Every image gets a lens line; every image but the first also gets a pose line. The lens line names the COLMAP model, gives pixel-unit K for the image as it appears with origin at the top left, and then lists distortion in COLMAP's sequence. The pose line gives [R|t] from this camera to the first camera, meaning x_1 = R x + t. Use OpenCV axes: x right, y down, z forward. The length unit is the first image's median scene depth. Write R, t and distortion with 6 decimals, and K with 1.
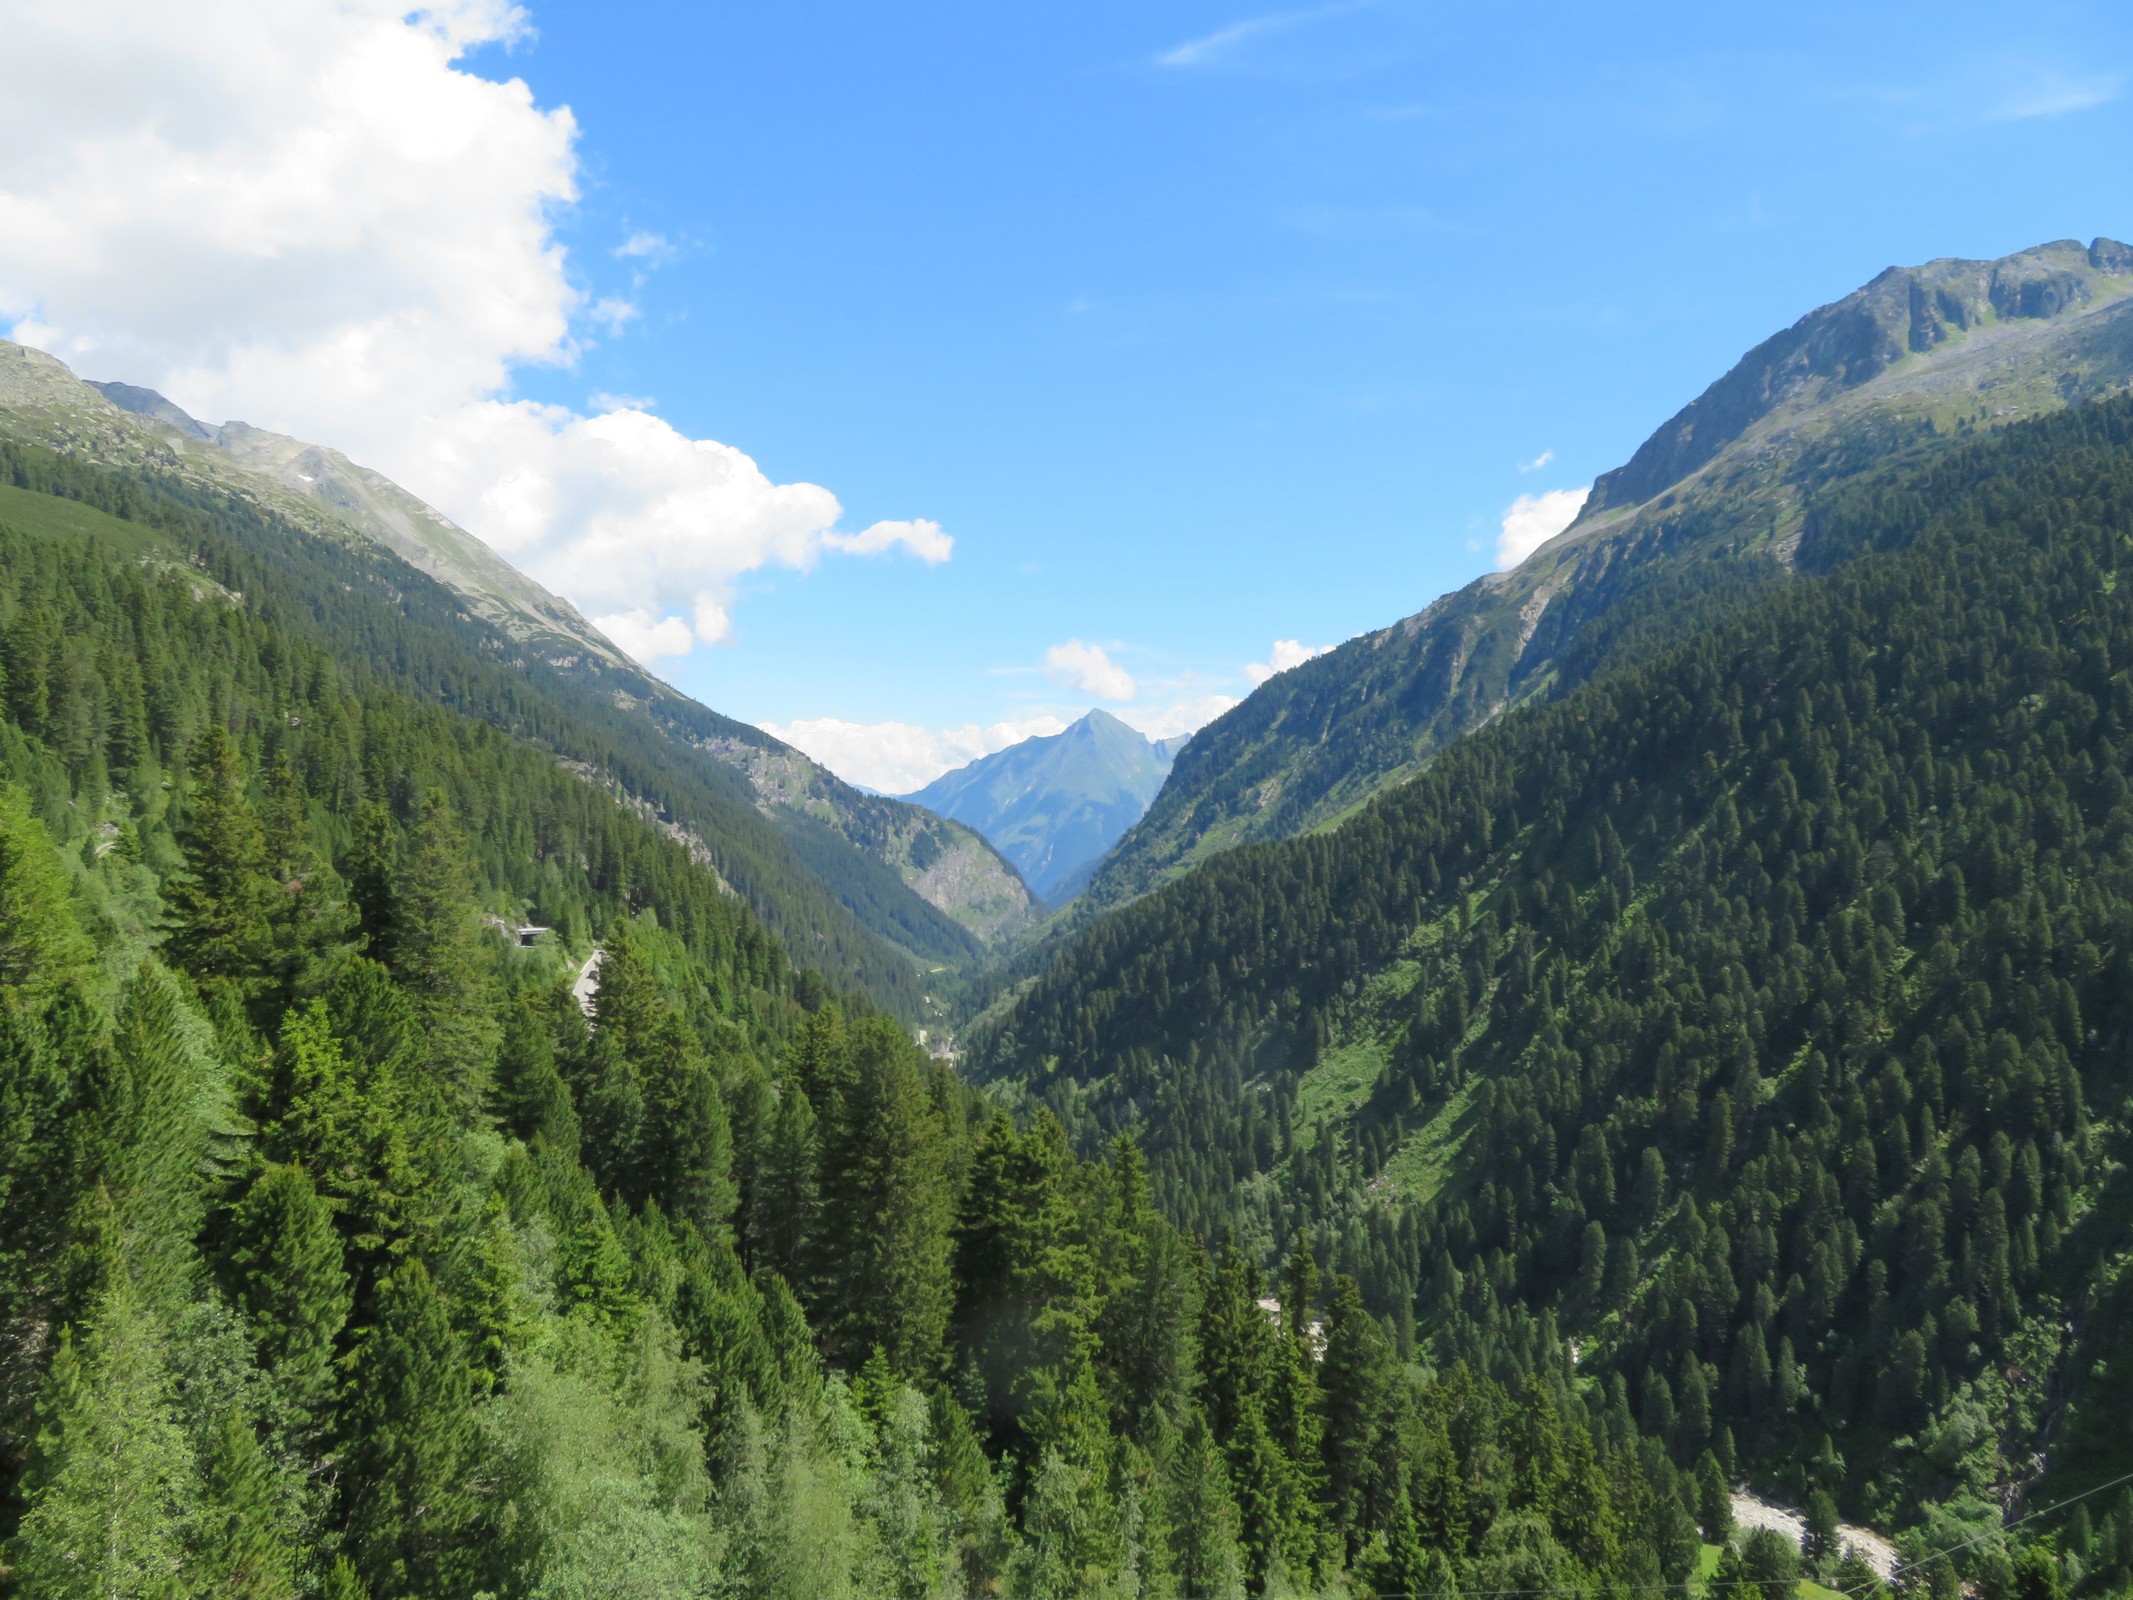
lens RADIAL K [[1520.2, 0, 1065.0], [0, 1520.2, 802.4], [0, 0, 1]] dist [-0.014175, 0.006985]
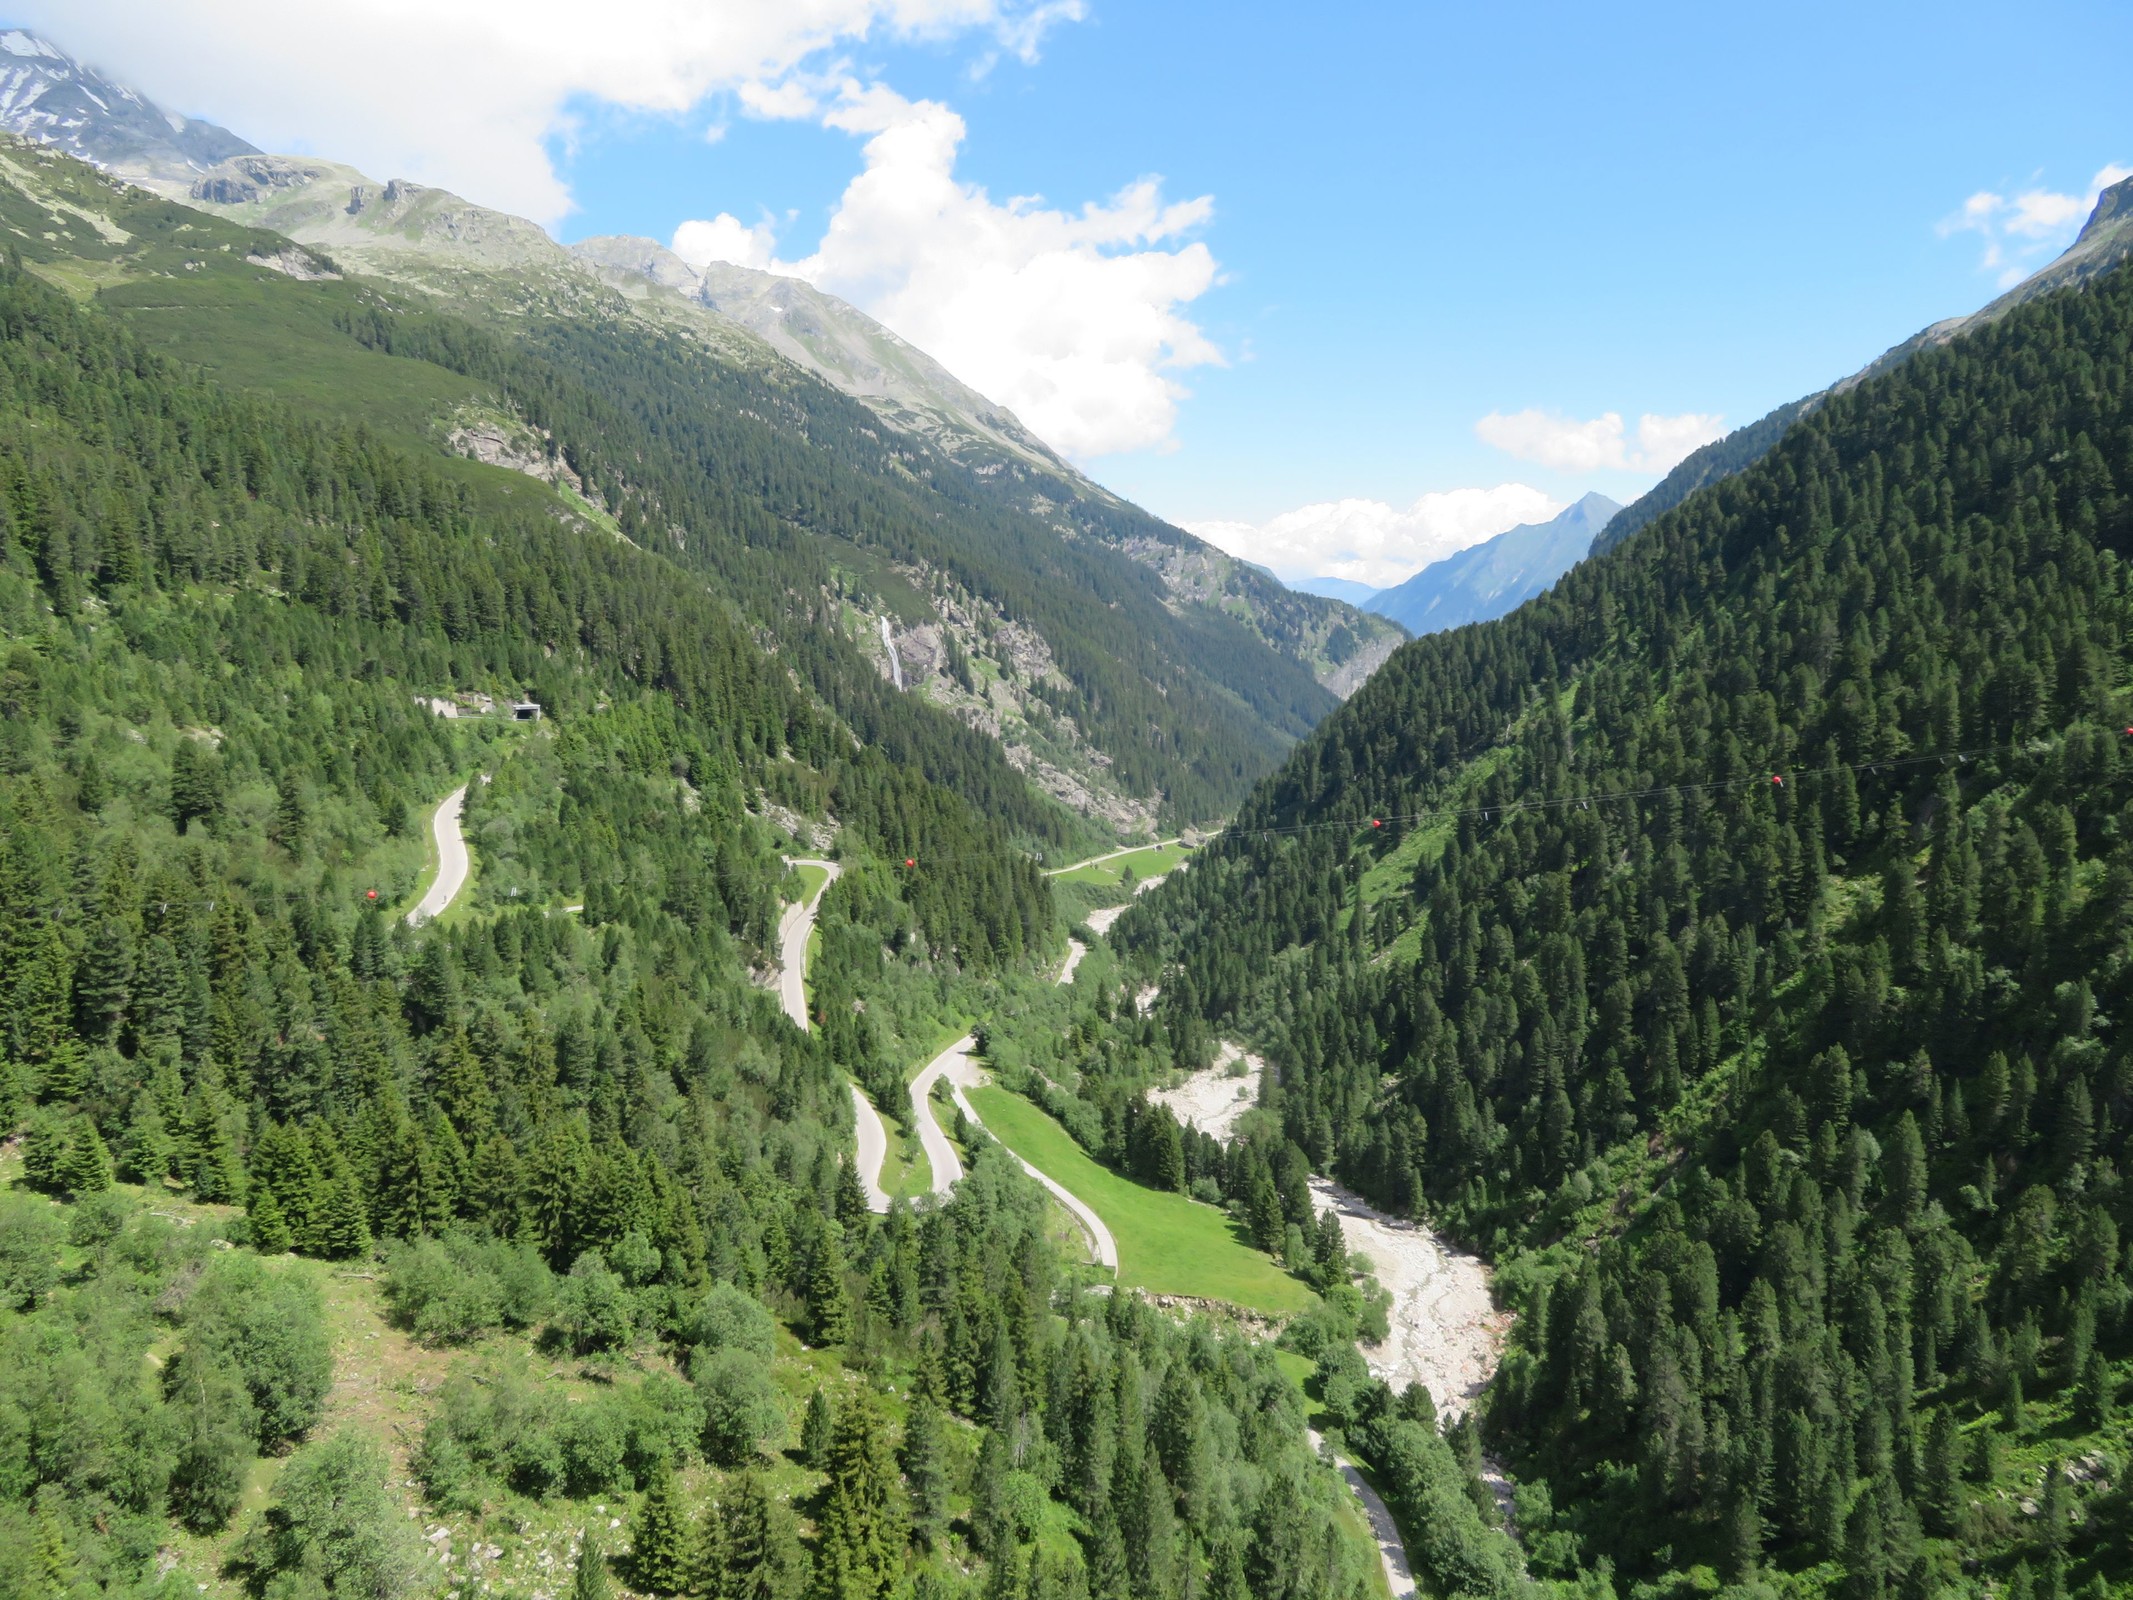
lens RADIAL K [[1520.2, 0, 1064.4], [0, 1520.2, 798.3], [0, 0, 1]] dist [-0.014175, 0.006985]
pose [[0.947204, 0.022334, -0.319853, 0.101521], [0.019414, 0.991746, 0.126743, 0.002018], [0.320043, -0.126261, 0.938952, -0.009609]]
